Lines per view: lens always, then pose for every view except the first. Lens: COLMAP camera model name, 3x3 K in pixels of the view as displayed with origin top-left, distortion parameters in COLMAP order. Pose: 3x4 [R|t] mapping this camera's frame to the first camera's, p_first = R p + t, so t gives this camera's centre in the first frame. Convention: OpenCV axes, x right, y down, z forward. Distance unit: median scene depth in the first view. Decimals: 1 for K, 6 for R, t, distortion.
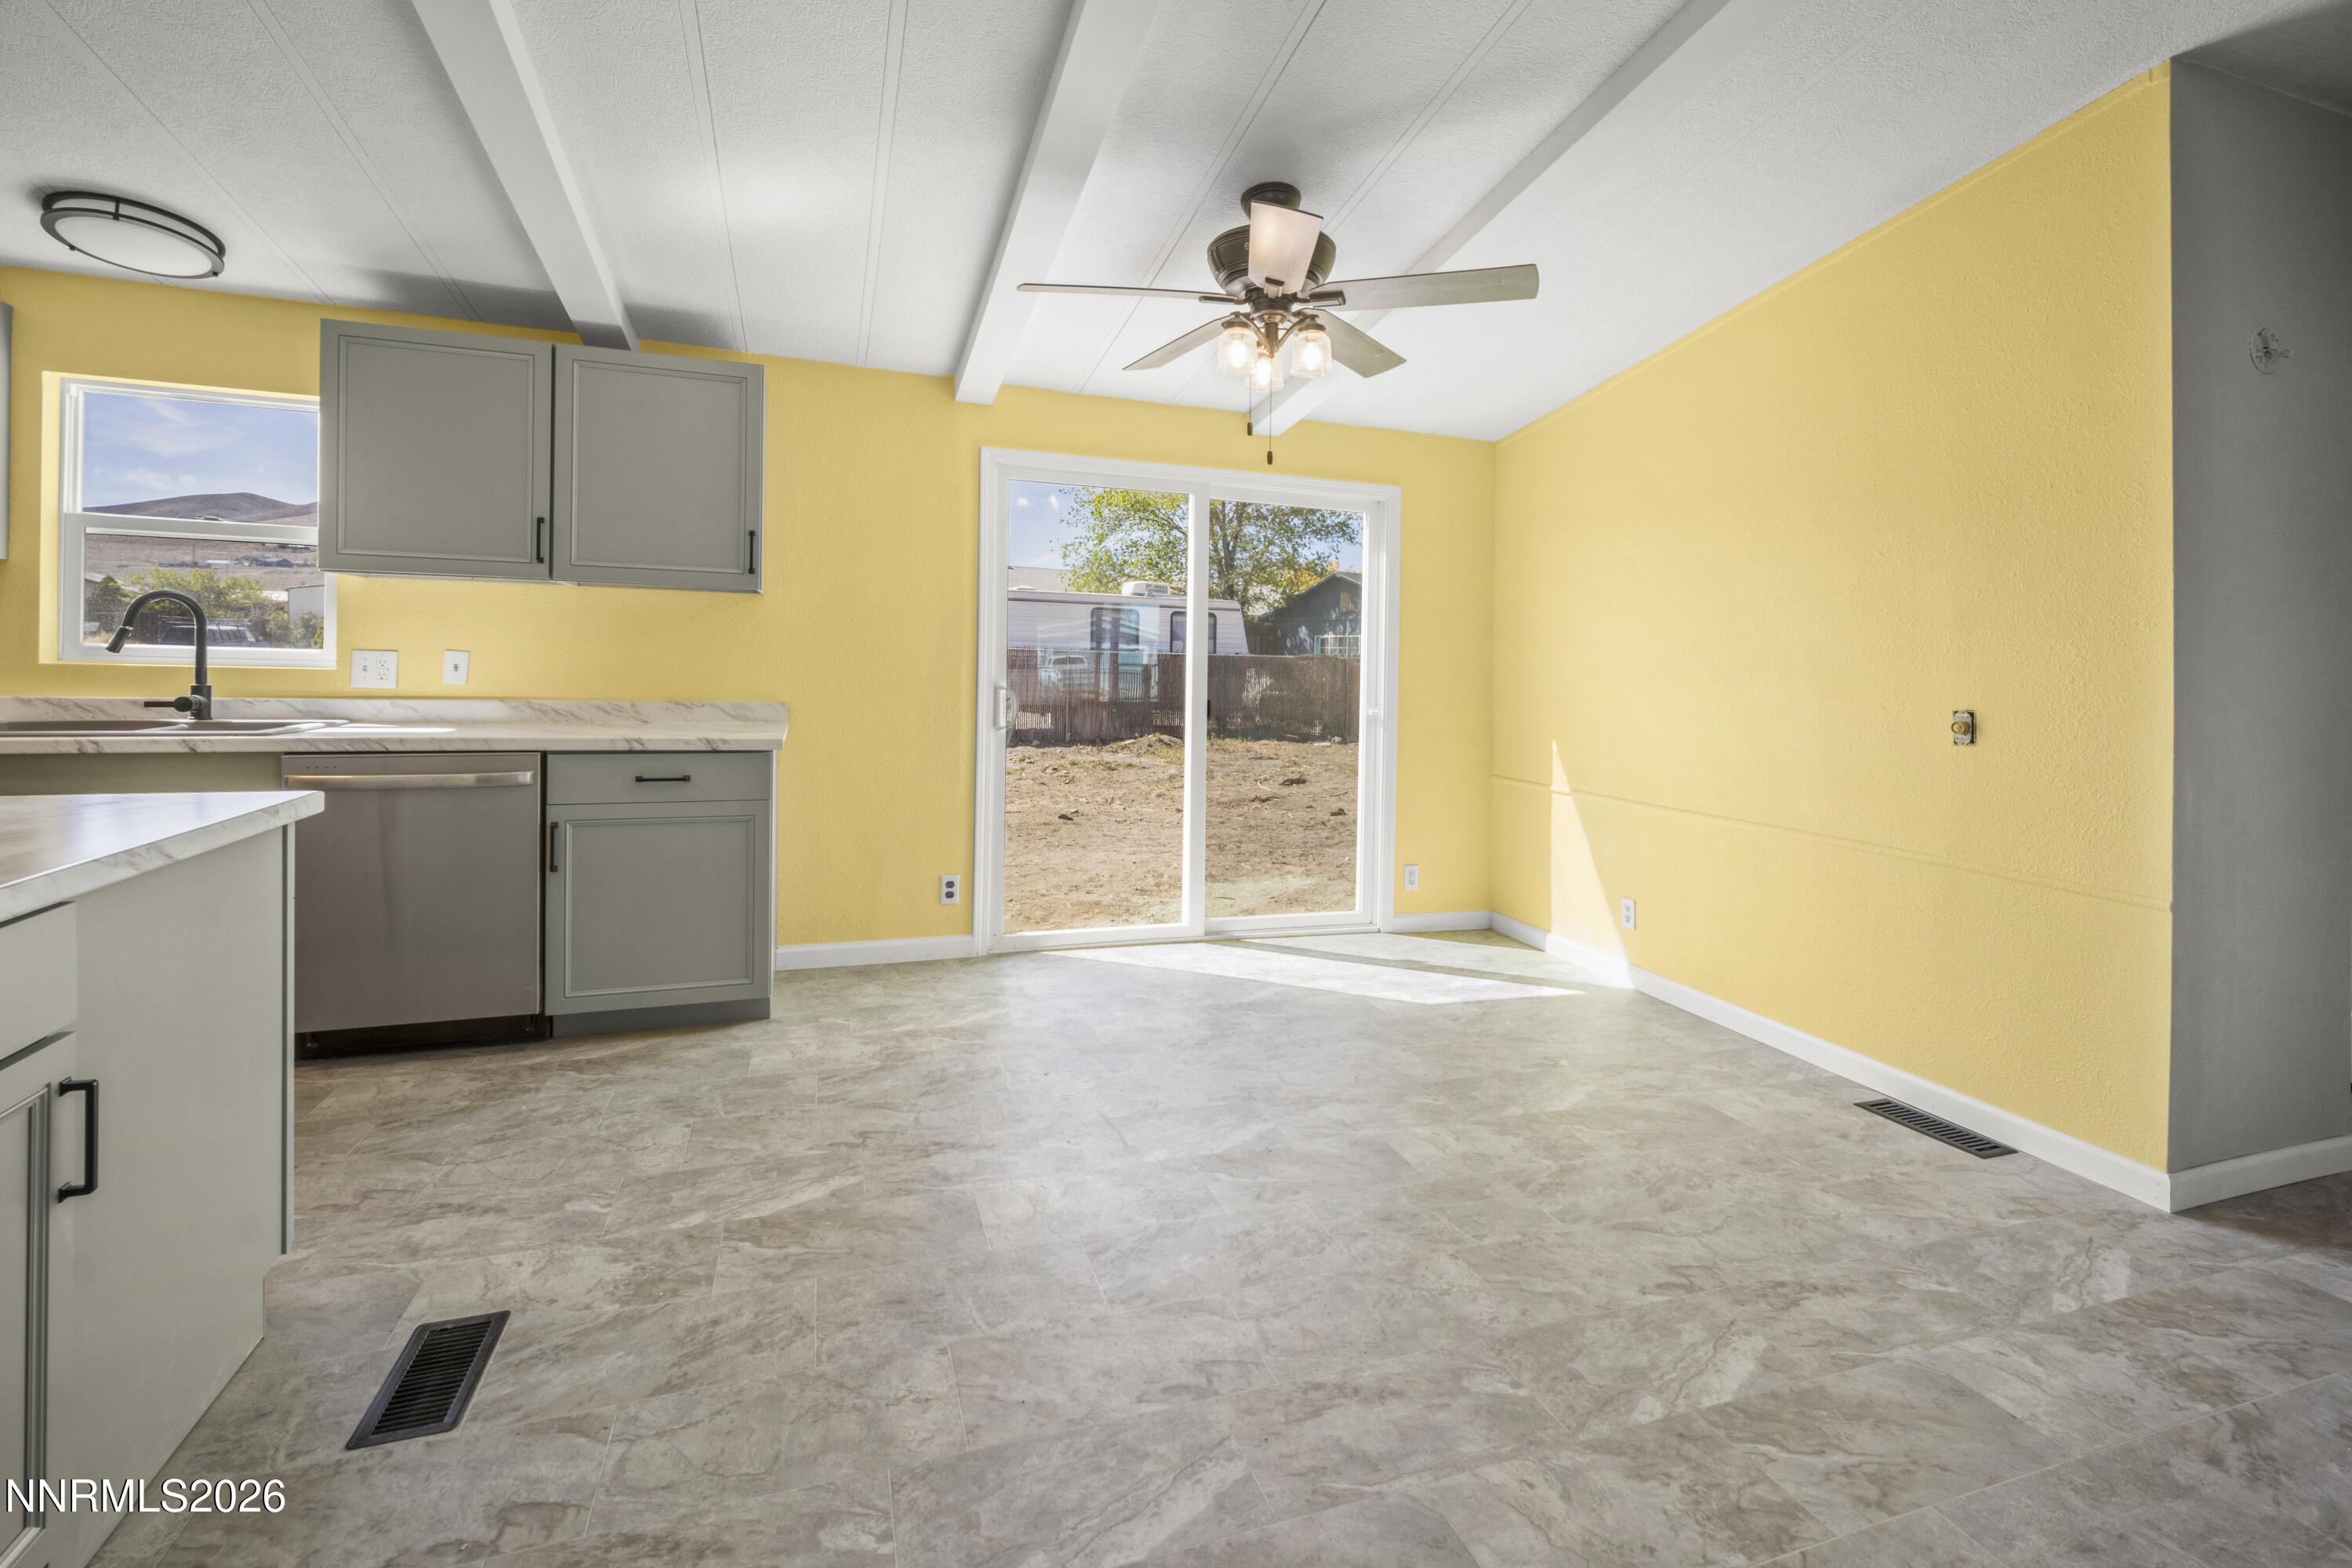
lens RADIAL K [[1016.4, 0, 1152.0], [0, 1016.4, 662.5], [0, 0, 1]] dist [0.007970, -0.001128]
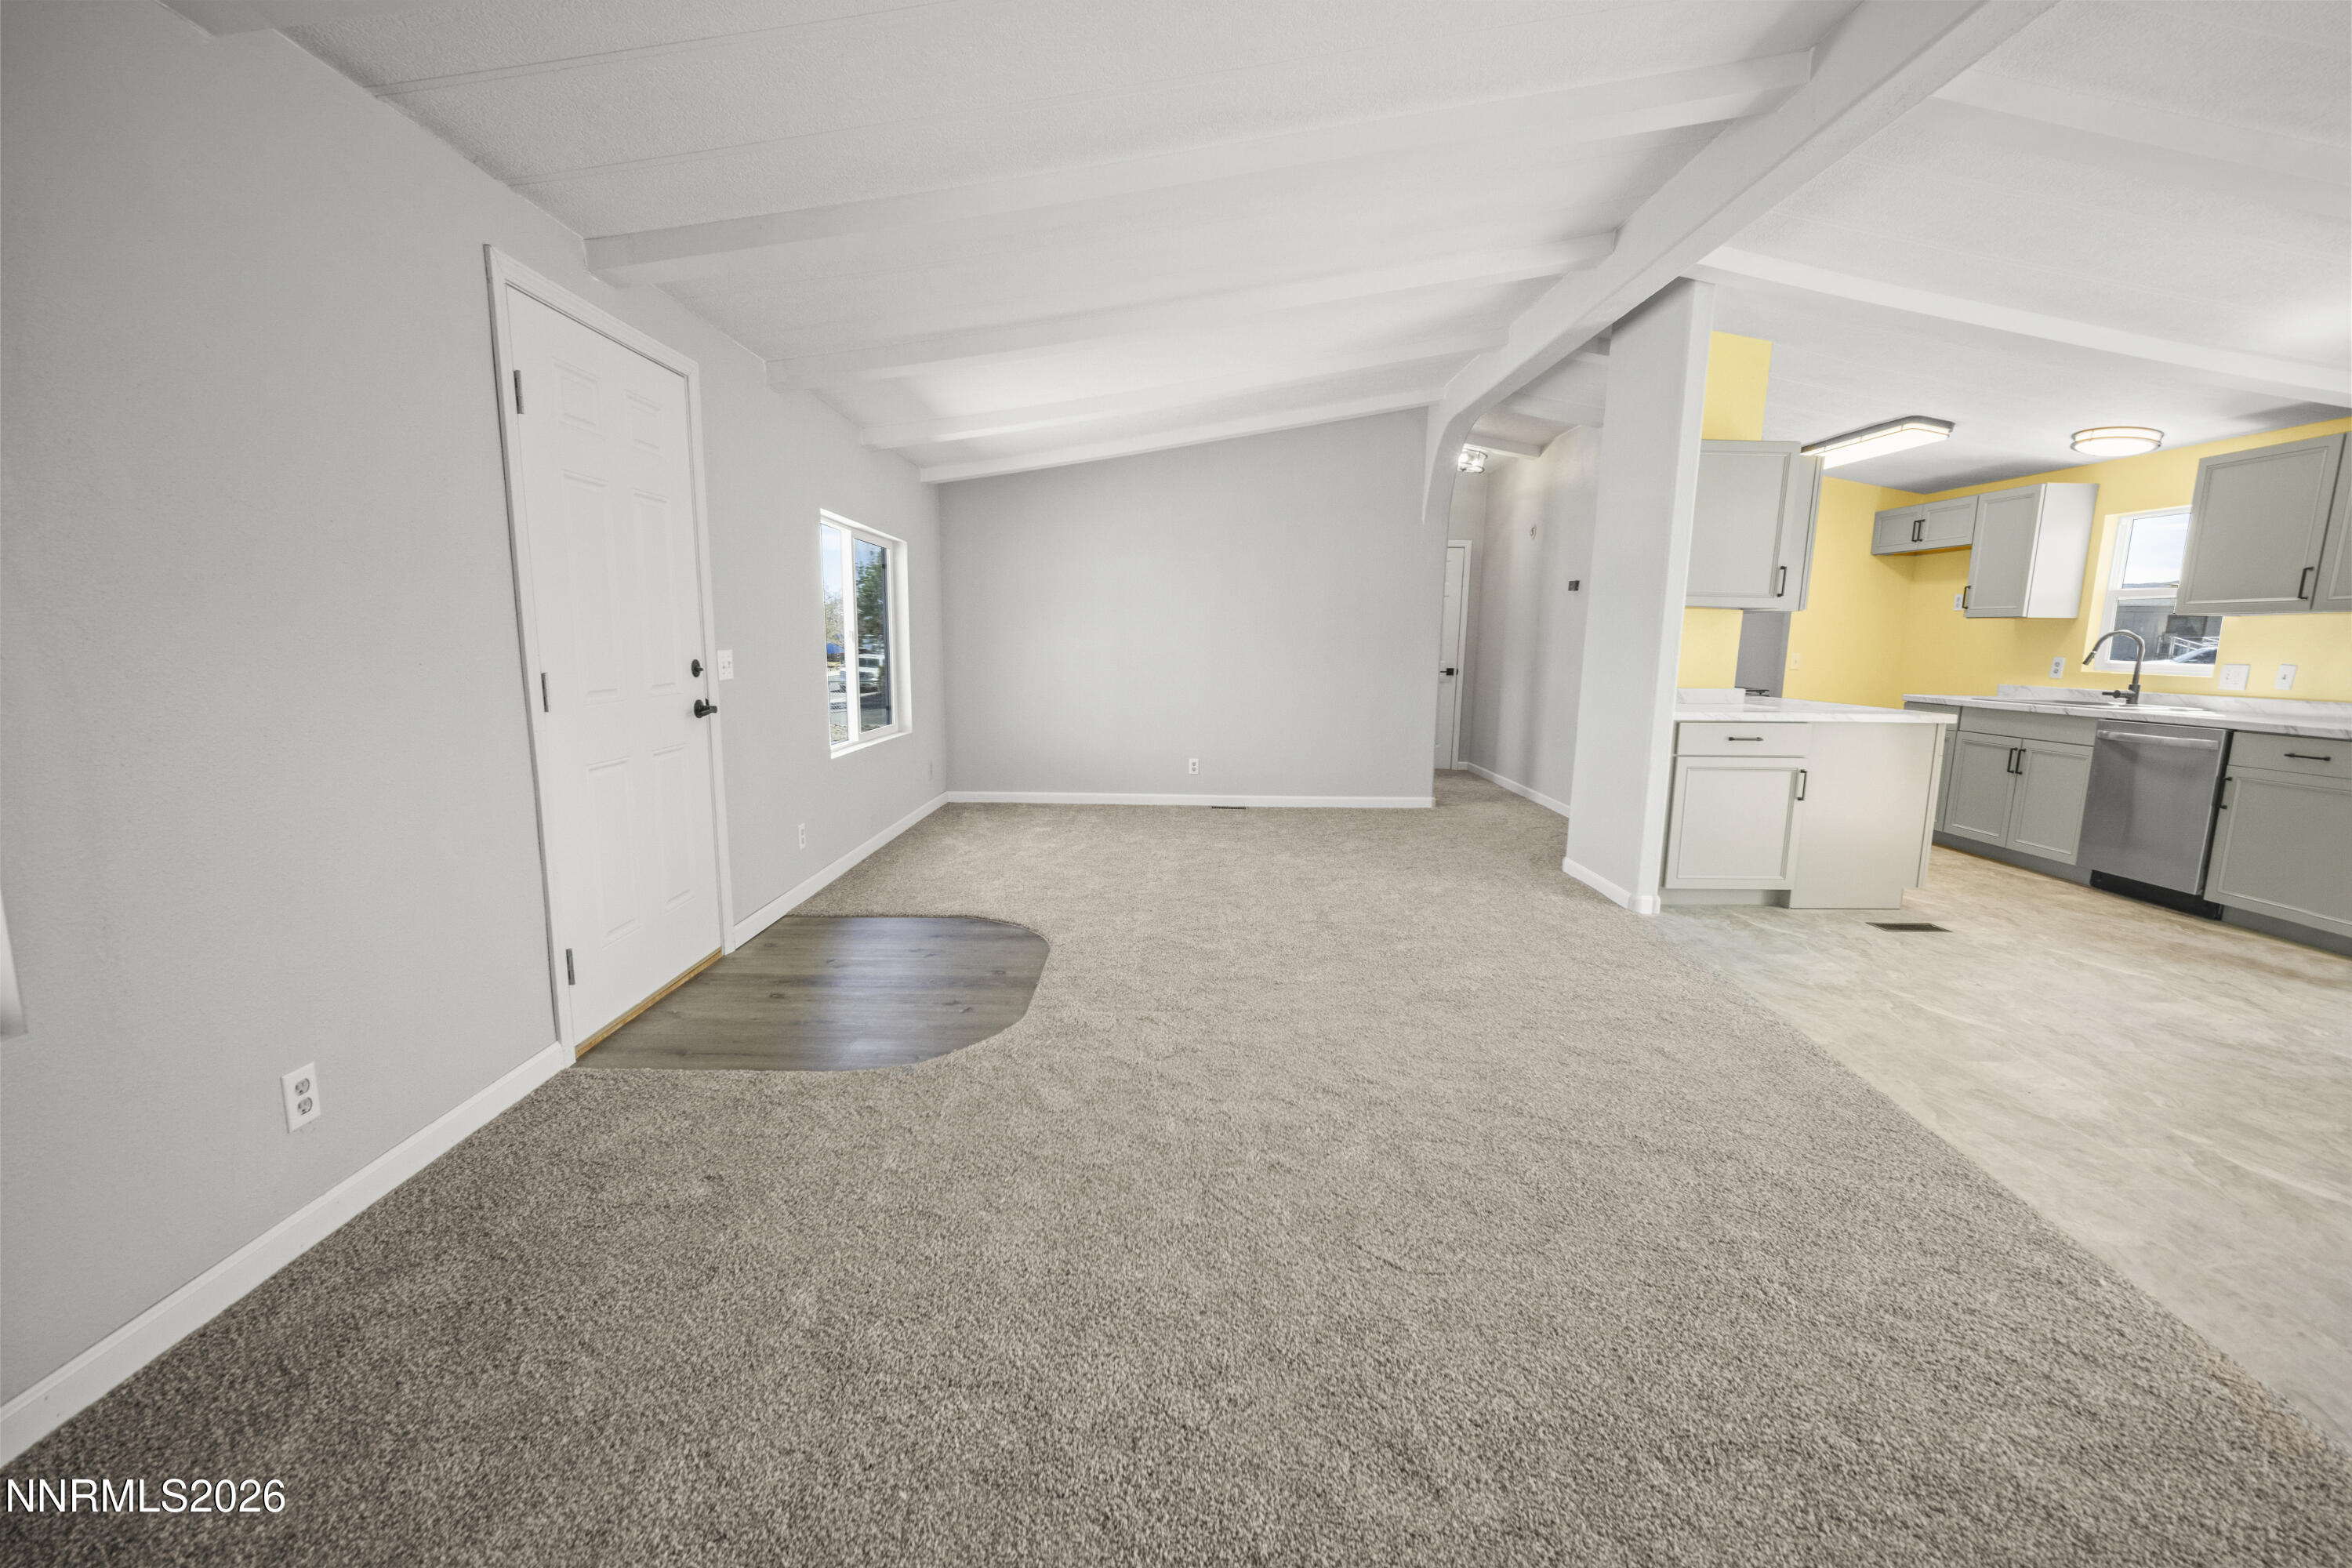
lens RADIAL K [[1016.4, 0, 1160.5], [0, 1016.4, 788.9], [0, 0, 1]] dist [0.007970, -0.001128]
pose [[-0.300298, 0.112738, -0.947160, 1.309803], [-0.029830, 0.991395, 0.127461, 0.027377], [0.953379, 0.066530, -0.294351, -0.061629]]
